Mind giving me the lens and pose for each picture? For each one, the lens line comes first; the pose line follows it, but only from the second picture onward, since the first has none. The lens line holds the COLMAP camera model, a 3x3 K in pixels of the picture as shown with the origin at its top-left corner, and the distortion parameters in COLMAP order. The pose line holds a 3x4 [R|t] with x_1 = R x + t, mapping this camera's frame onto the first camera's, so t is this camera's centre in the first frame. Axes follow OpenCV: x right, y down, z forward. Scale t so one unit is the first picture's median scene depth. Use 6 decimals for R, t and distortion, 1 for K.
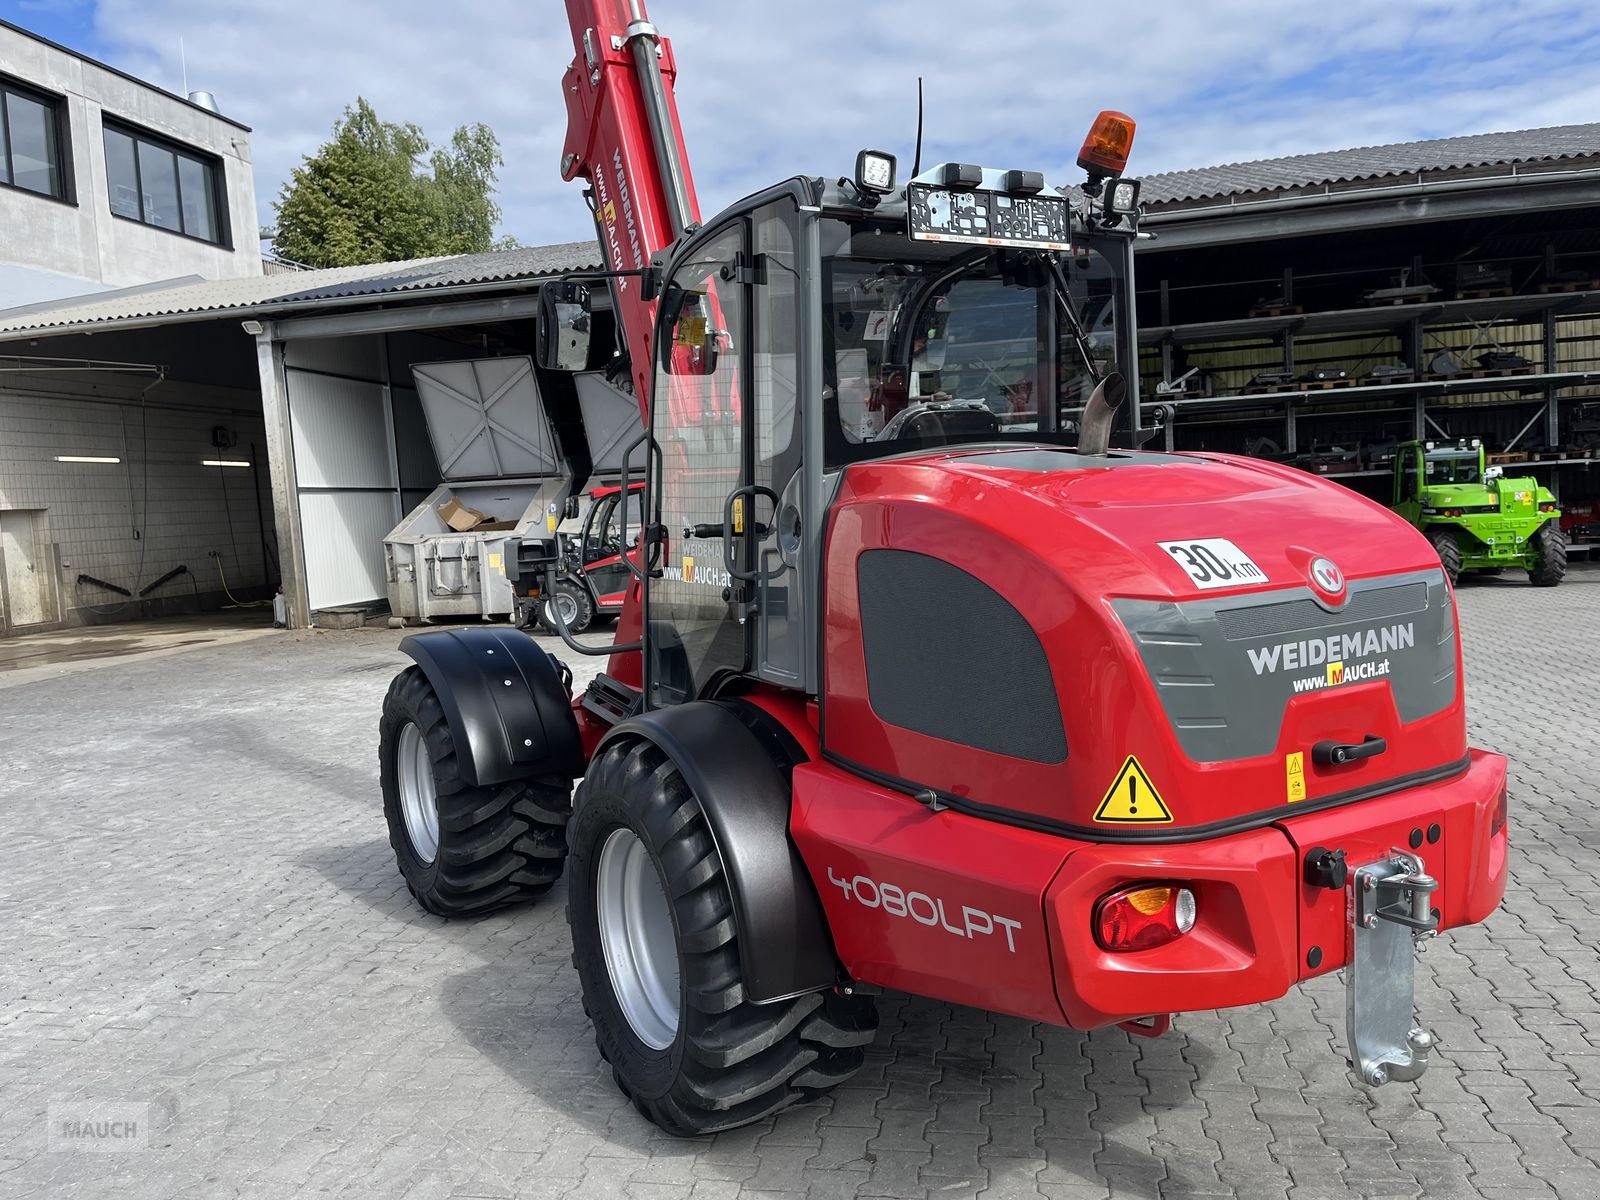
lens RADIAL K [[1211.3, 0, 800.0], [0, 1211.3, 600.0], [0, 0, 1]] dist [0.085643, -0.123025]
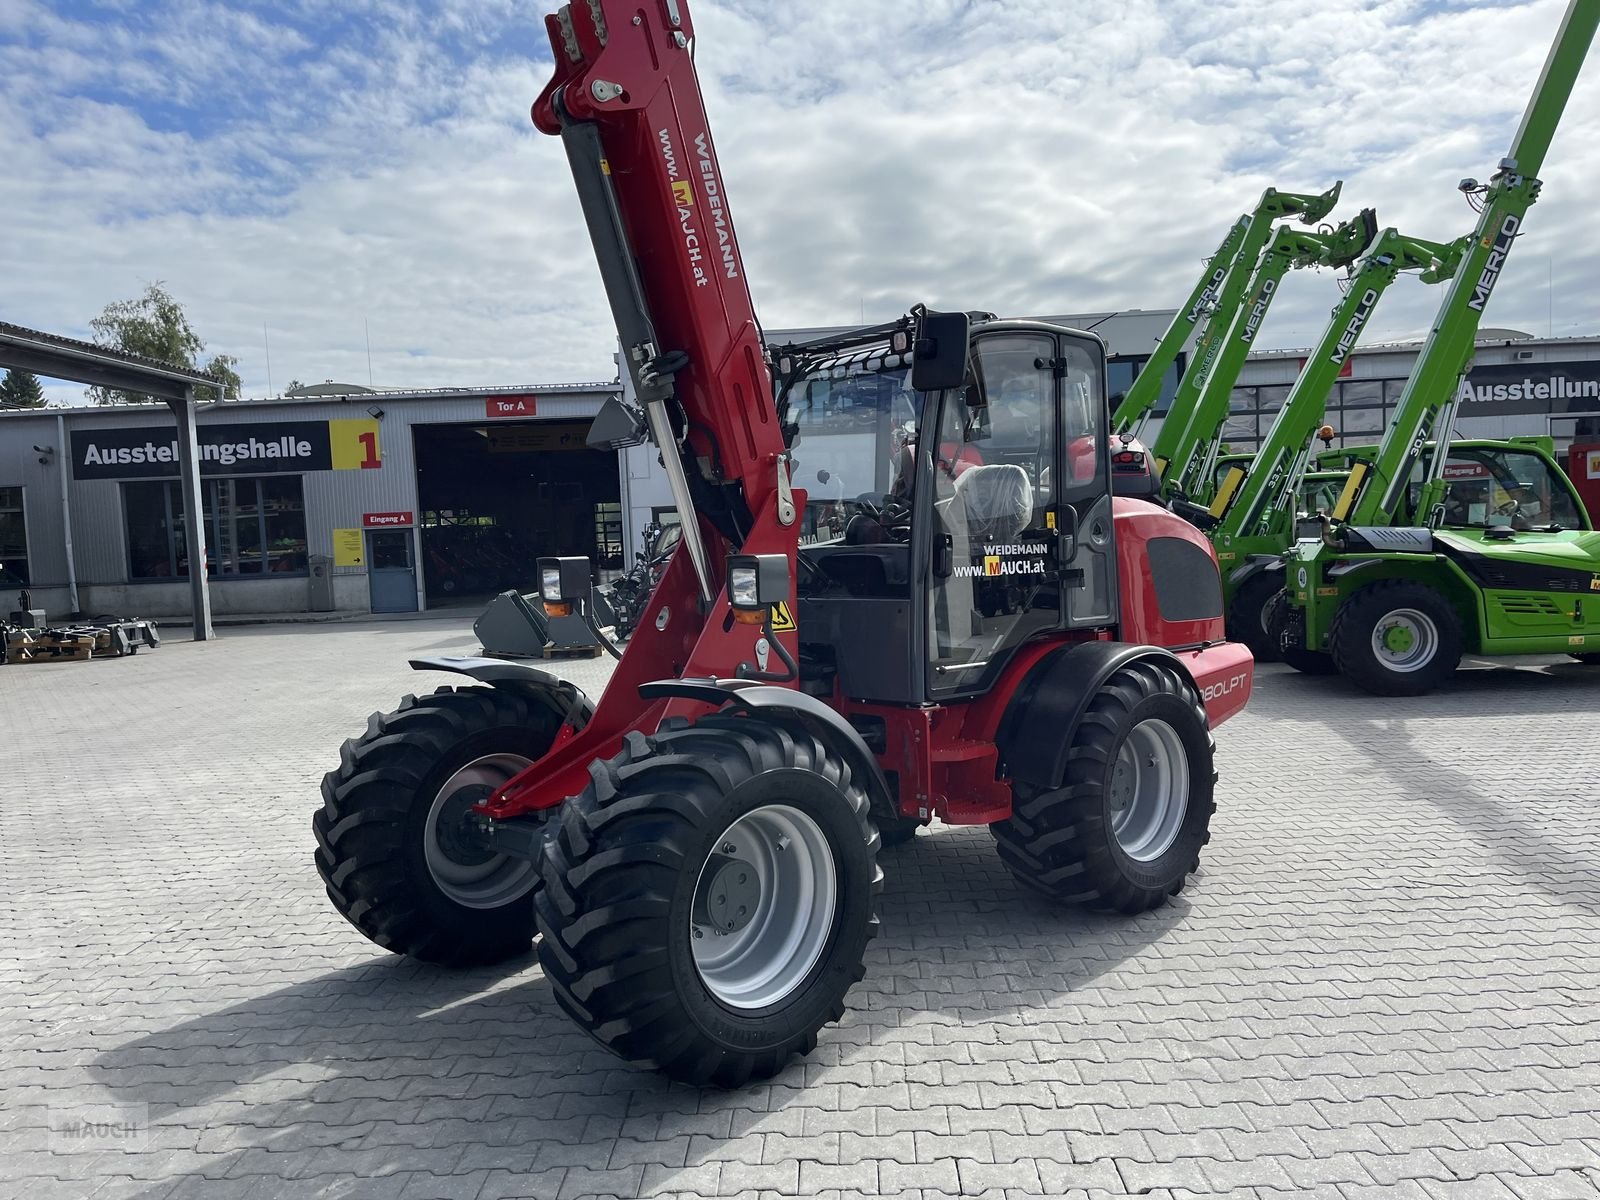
lens RADIAL K [[1194.3, 0, 805.4], [0, 1194.3, 611.6], [0, 0, 1]] dist [0.085473, -0.121240]
pose [[-0.183759, 0.000438, 0.982971, -1.426500], [0.133202, 0.990787, 0.024460, -0.036988], [-0.973904, 0.135428, -0.182125, 1.545522]]
